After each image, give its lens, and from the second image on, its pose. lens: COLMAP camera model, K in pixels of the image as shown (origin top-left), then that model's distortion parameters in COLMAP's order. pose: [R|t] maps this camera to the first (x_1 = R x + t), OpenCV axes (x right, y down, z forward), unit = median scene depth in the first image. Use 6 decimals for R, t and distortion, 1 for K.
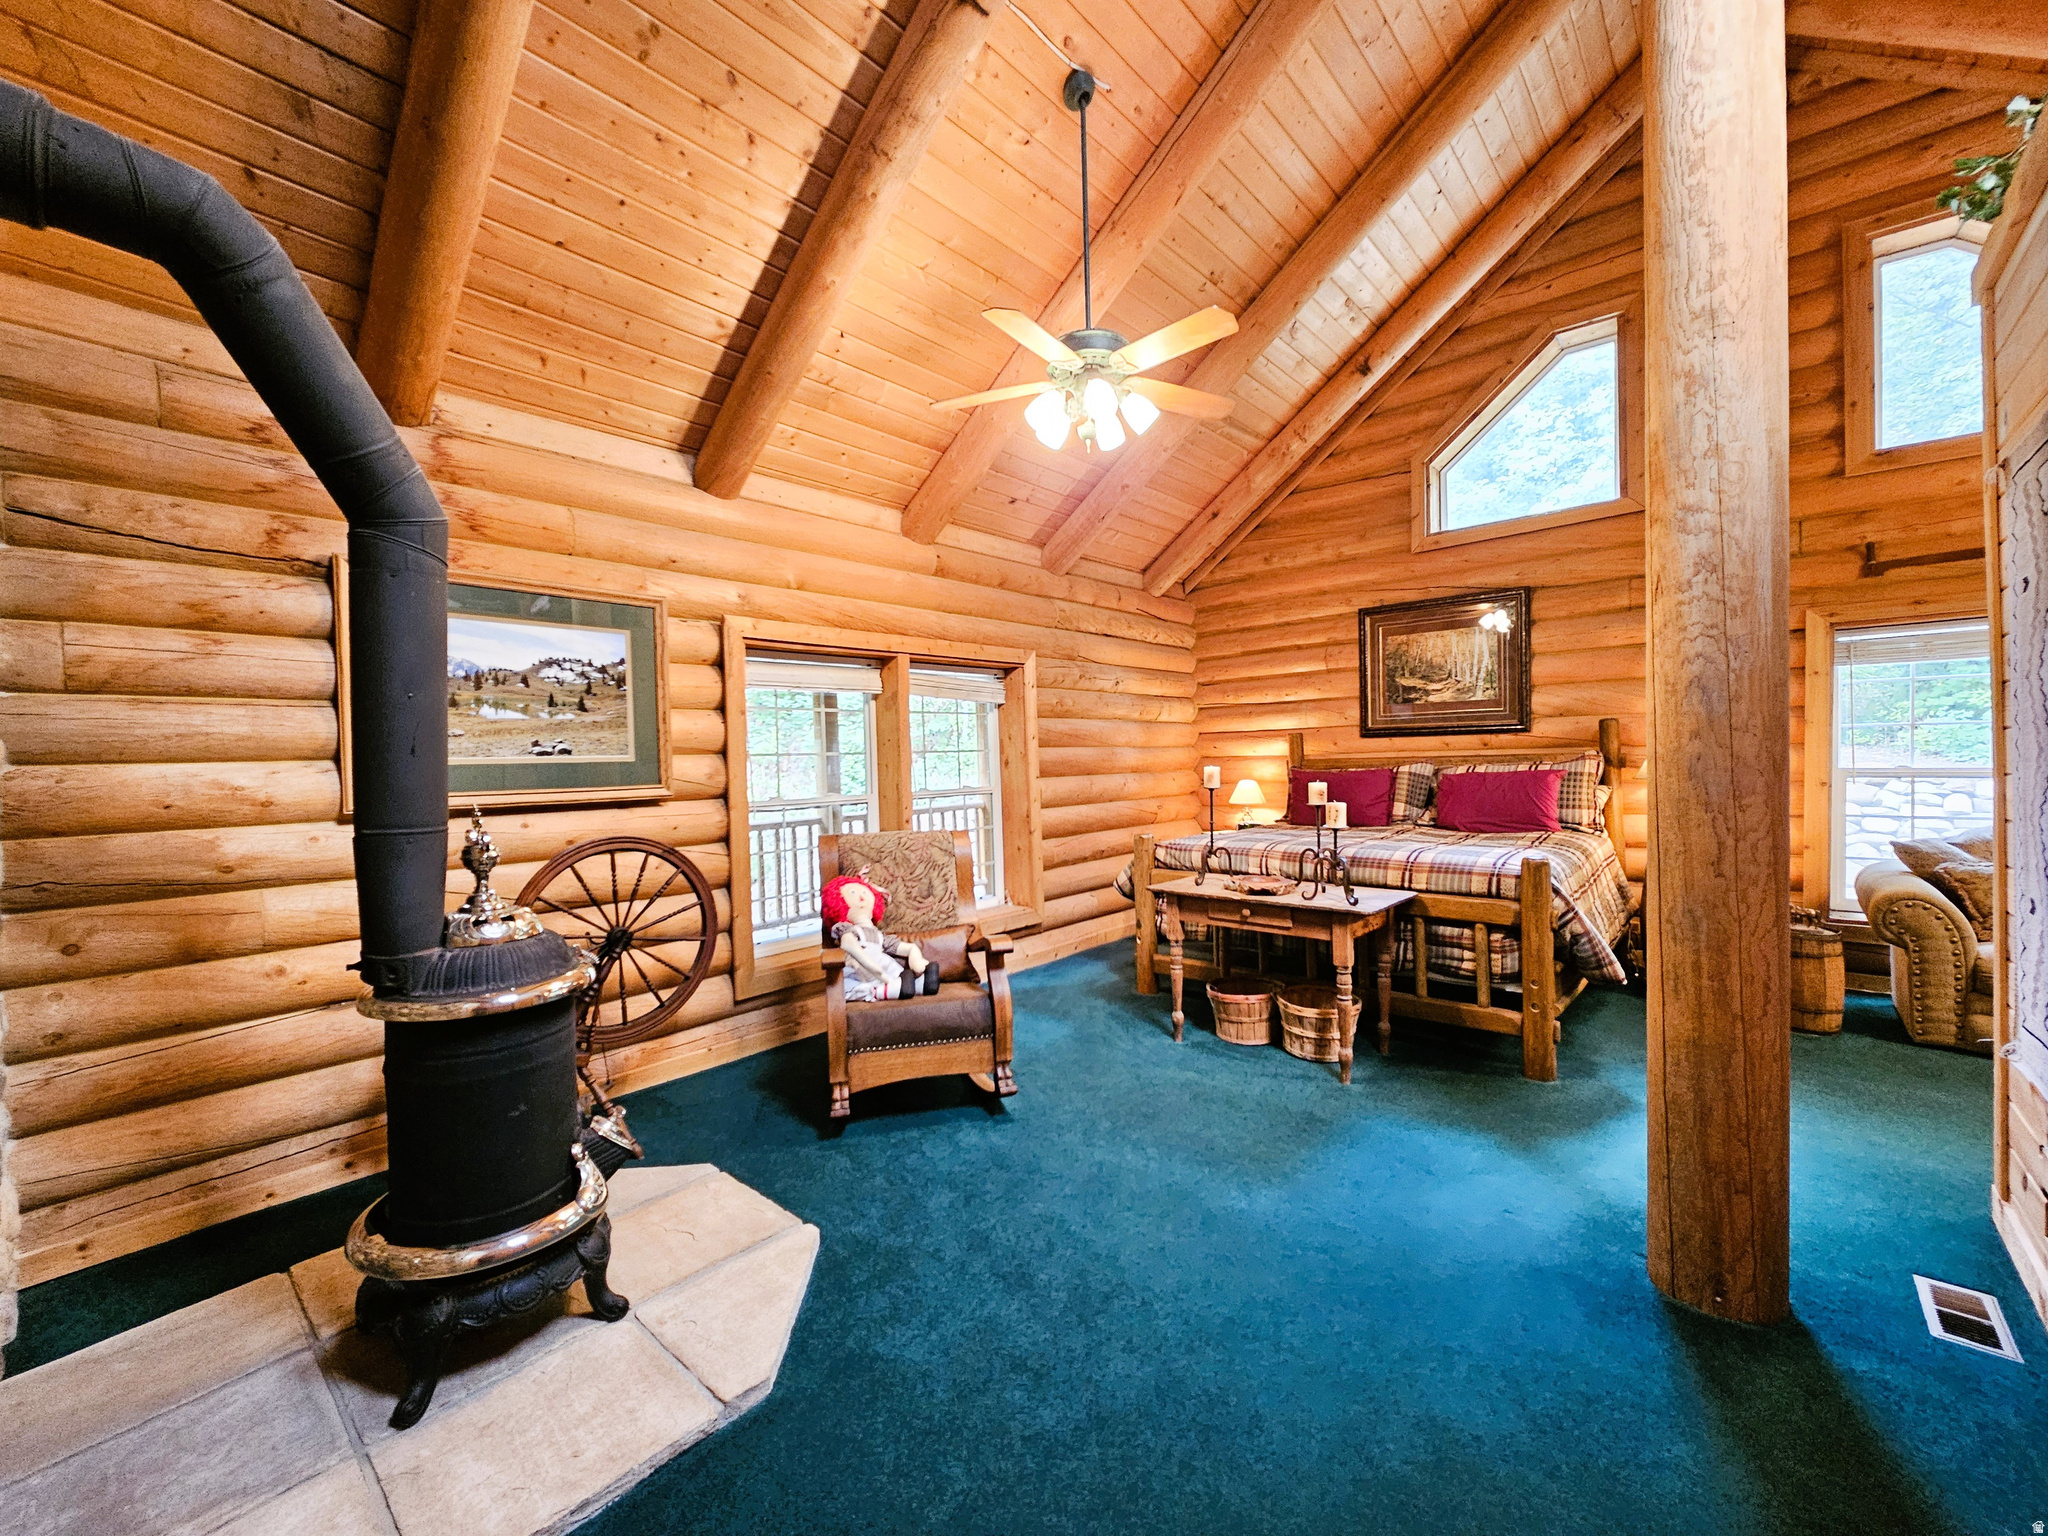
lens RADIAL K [[838.6, 0, 1025.9], [0, 838.6, 778.6], [0, 0, 1]] dist [-0.001639, 0.000300]
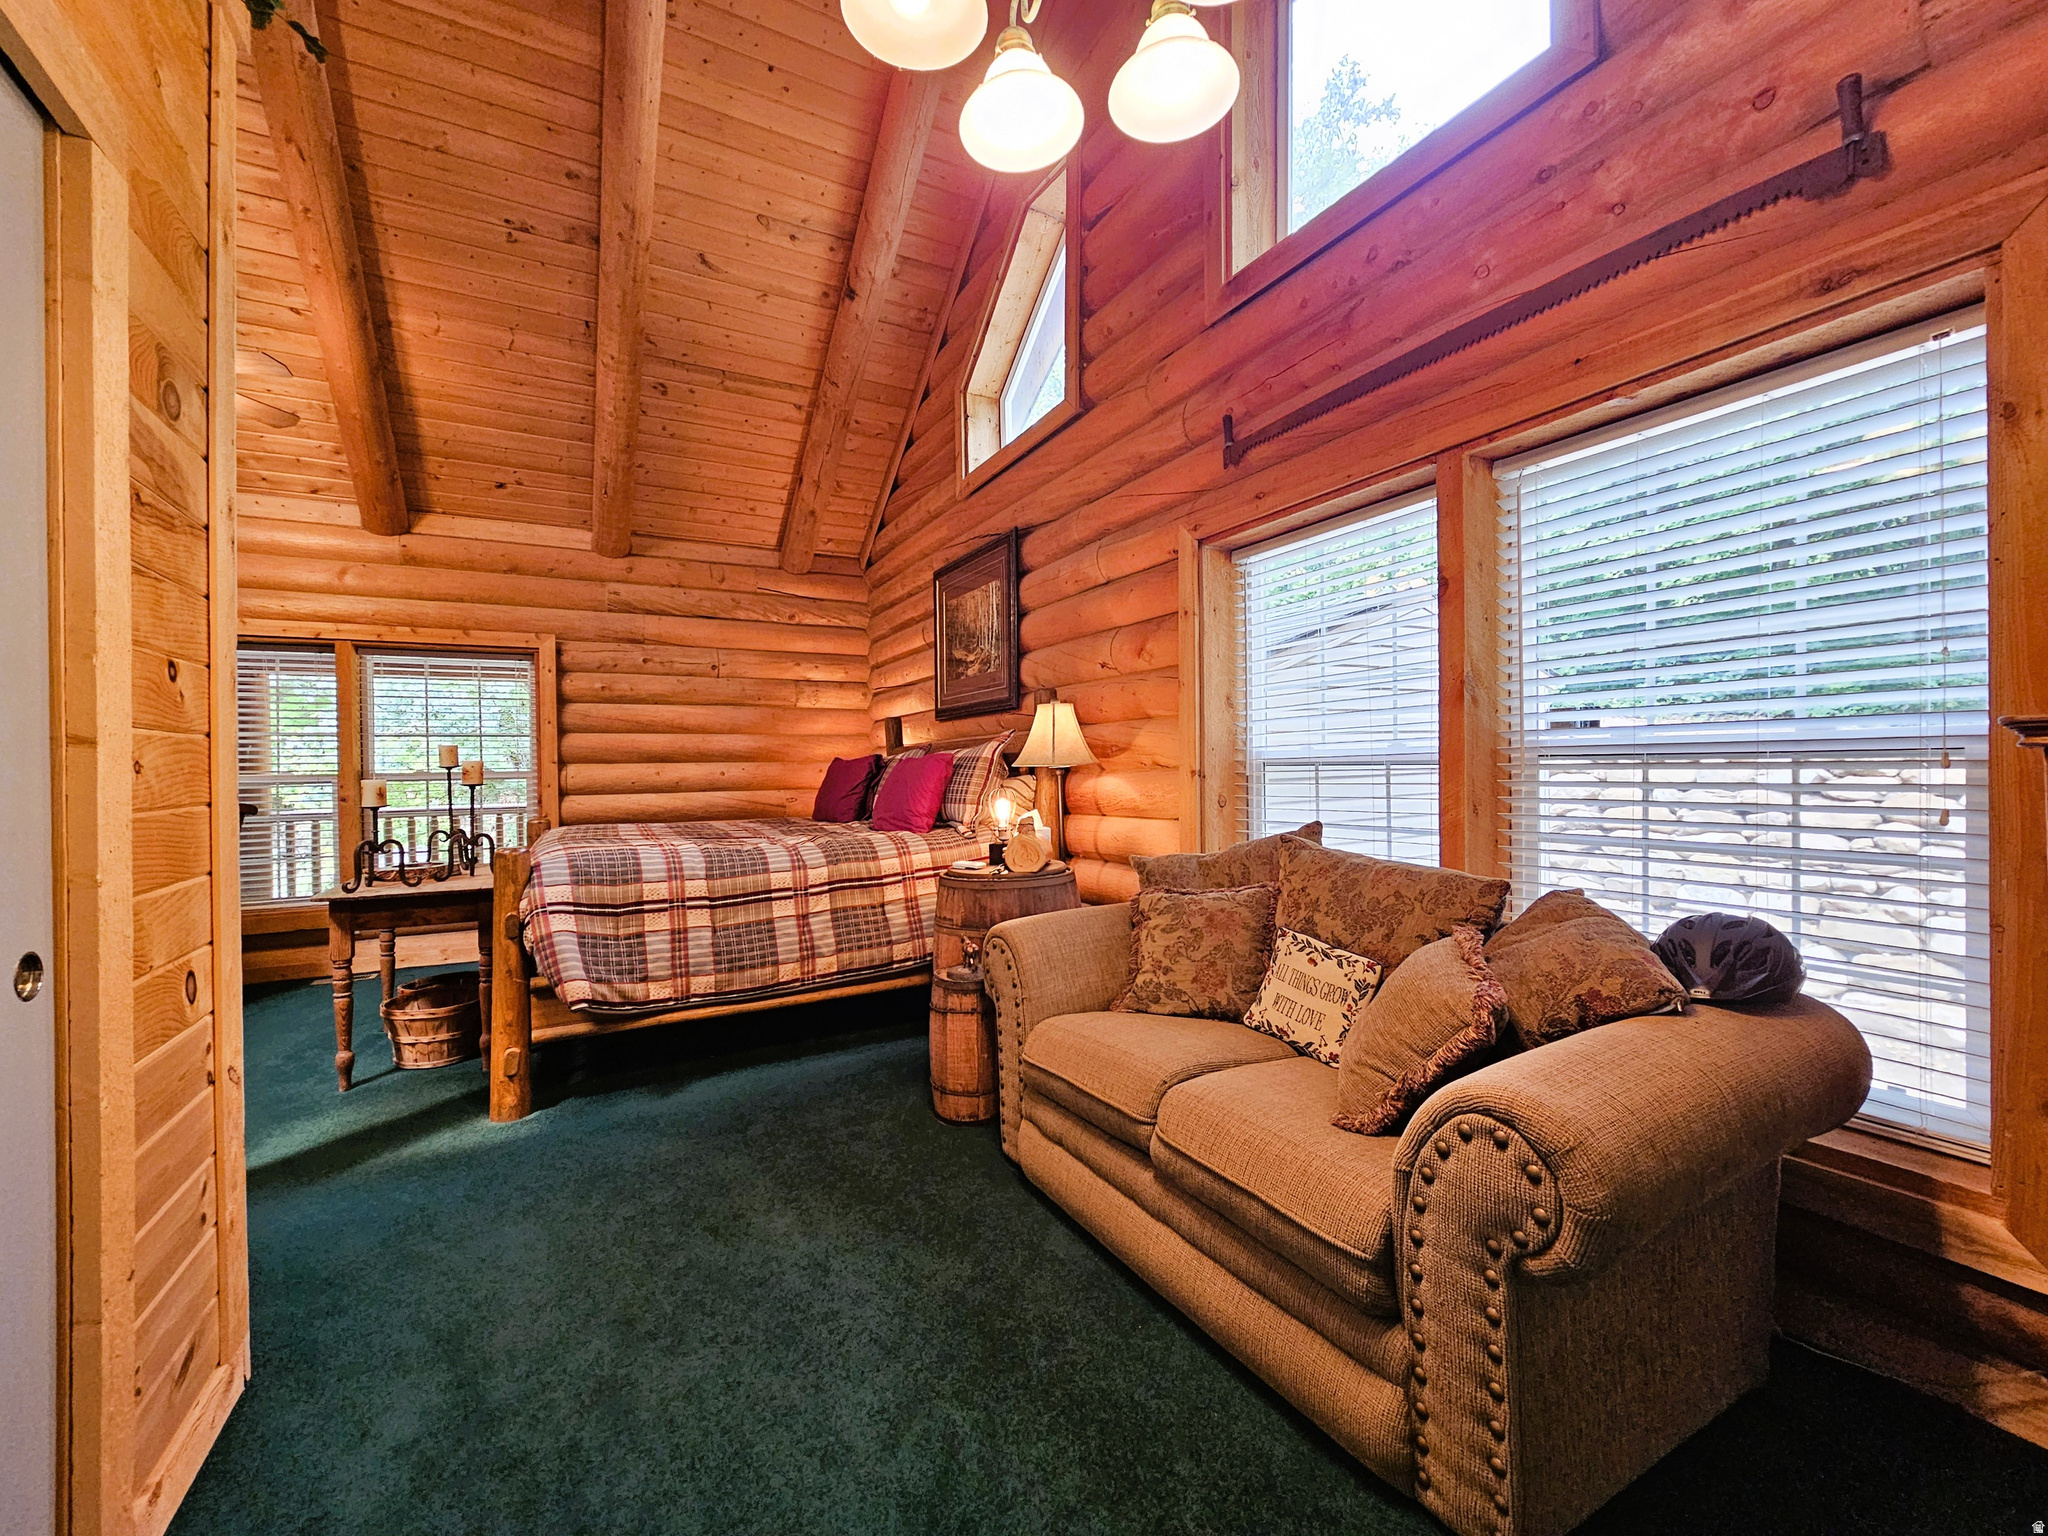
lens RADIAL K [[838.6, 0, 1025.9], [0, 838.6, 778.6], [0, 0, 1]] dist [-0.001639, 0.000300]
pose [[0.945978, 0.011799, -0.324015, 0.825758], [-0.014559, 0.999875, -0.006096, 0.014389], [0.323902, 0.010484, 0.946032, 0.236815]]
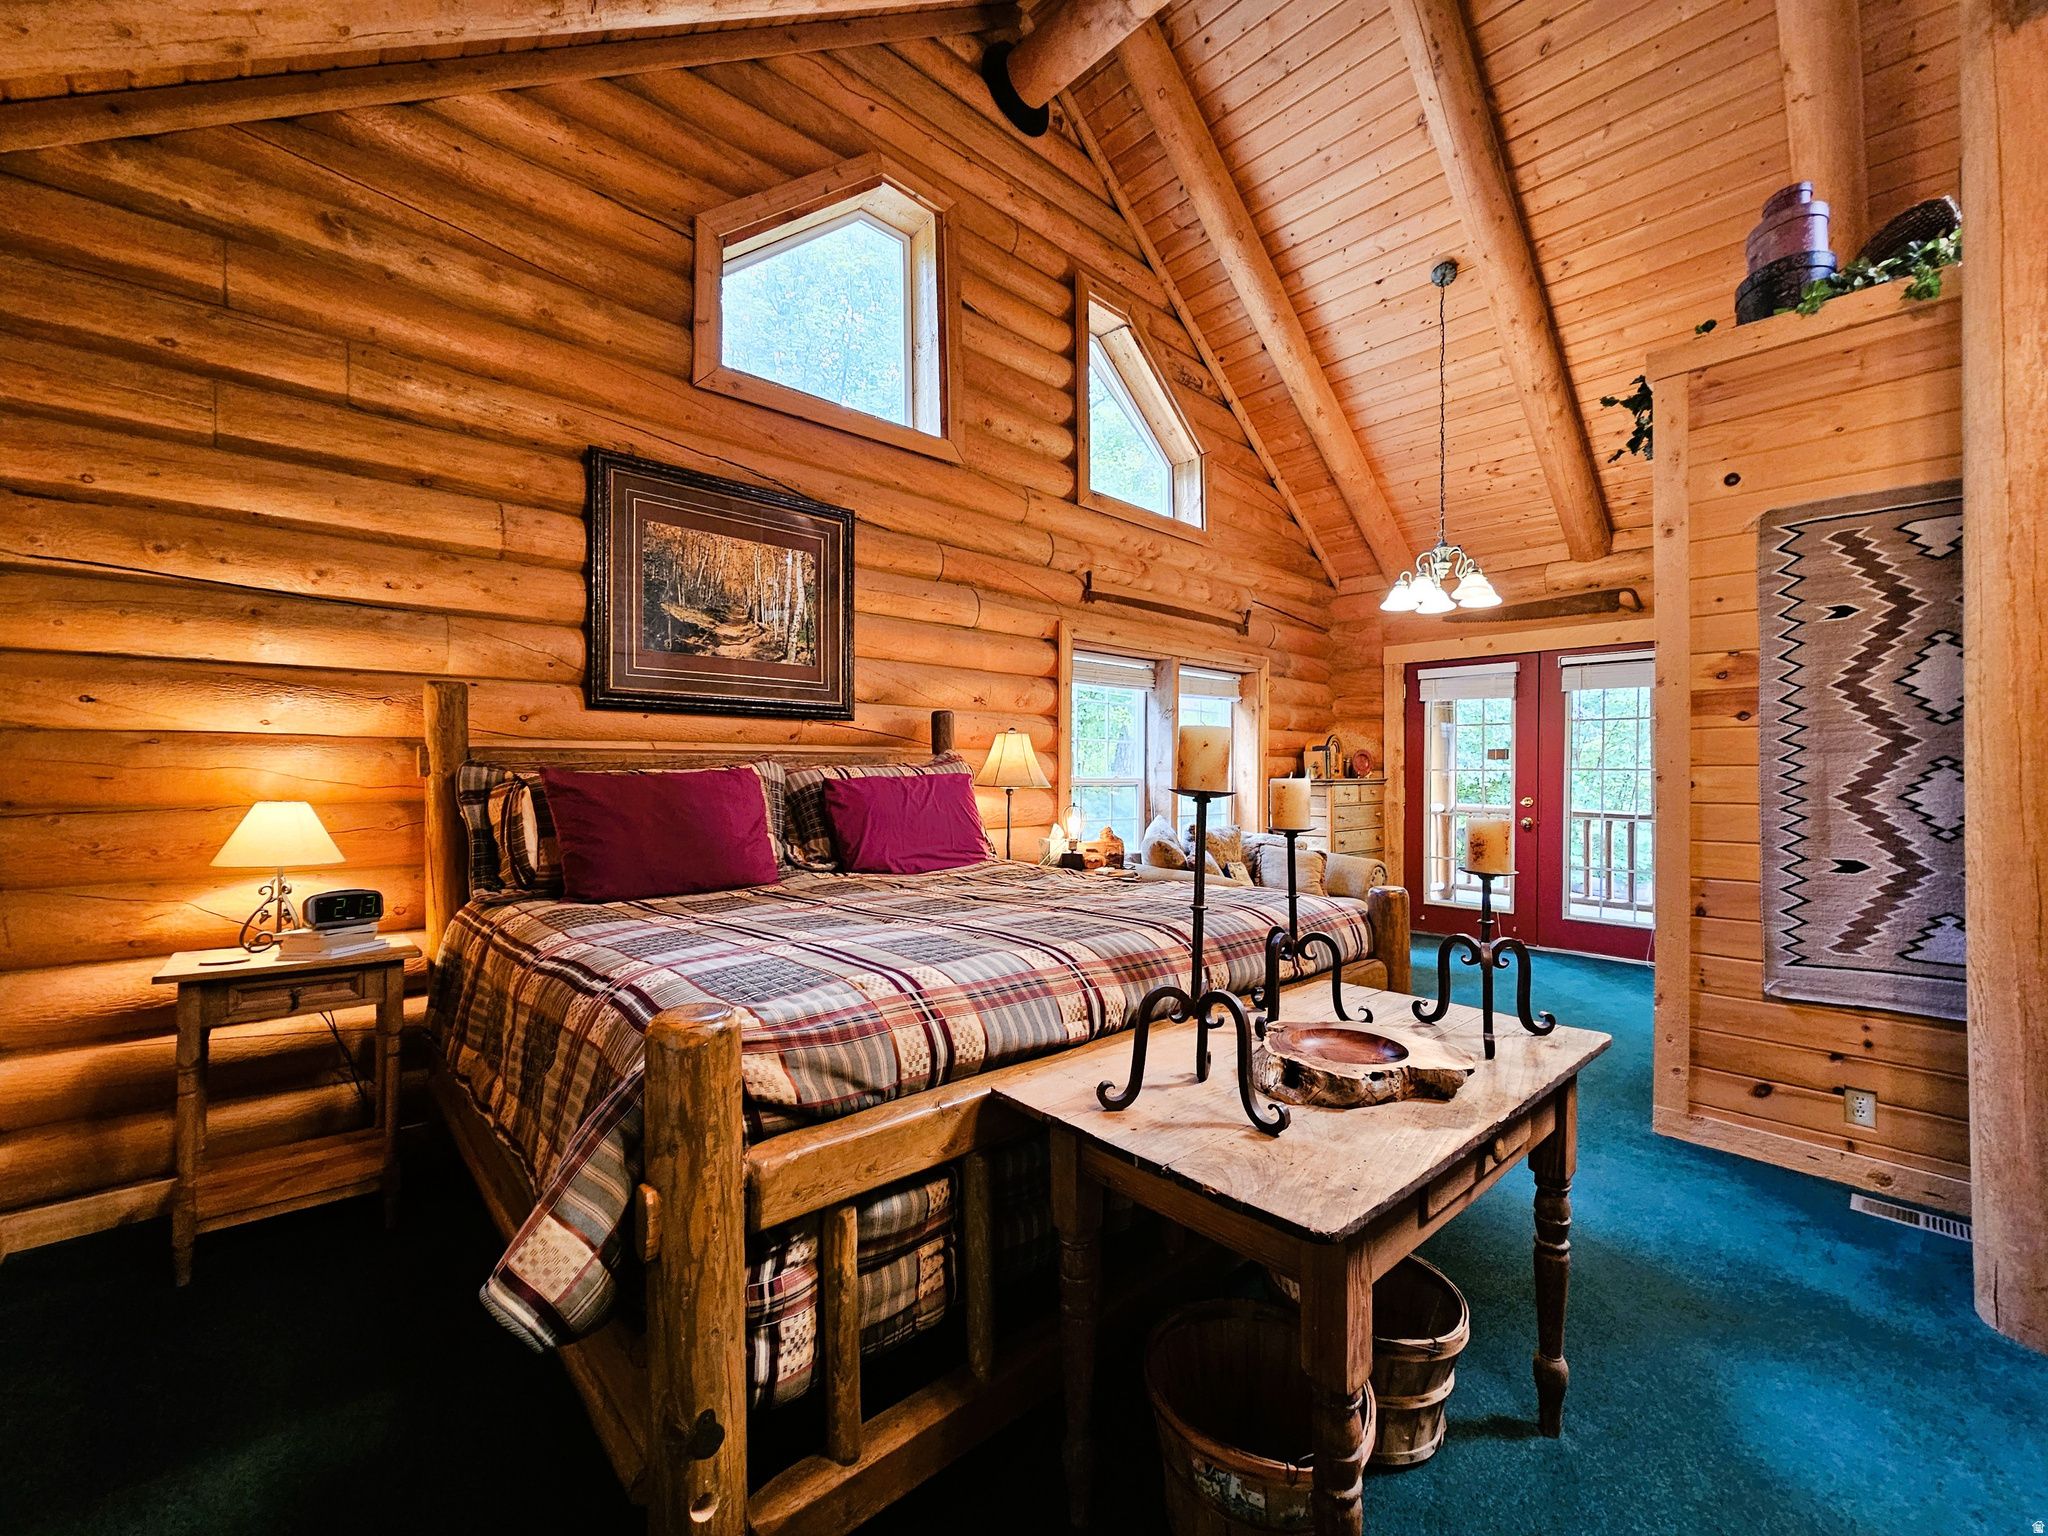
lens RADIAL K [[838.6, 0, 1025.9], [0, 838.6, 778.6], [0, 0, 1]] dist [-0.001639, 0.000300]
pose [[0.098717, 0.015556, 0.994994, -0.068326], [0.015680, 0.999729, -0.017186, 0.005443], [-0.994992, 0.017298, 0.098446, 0.750296]]
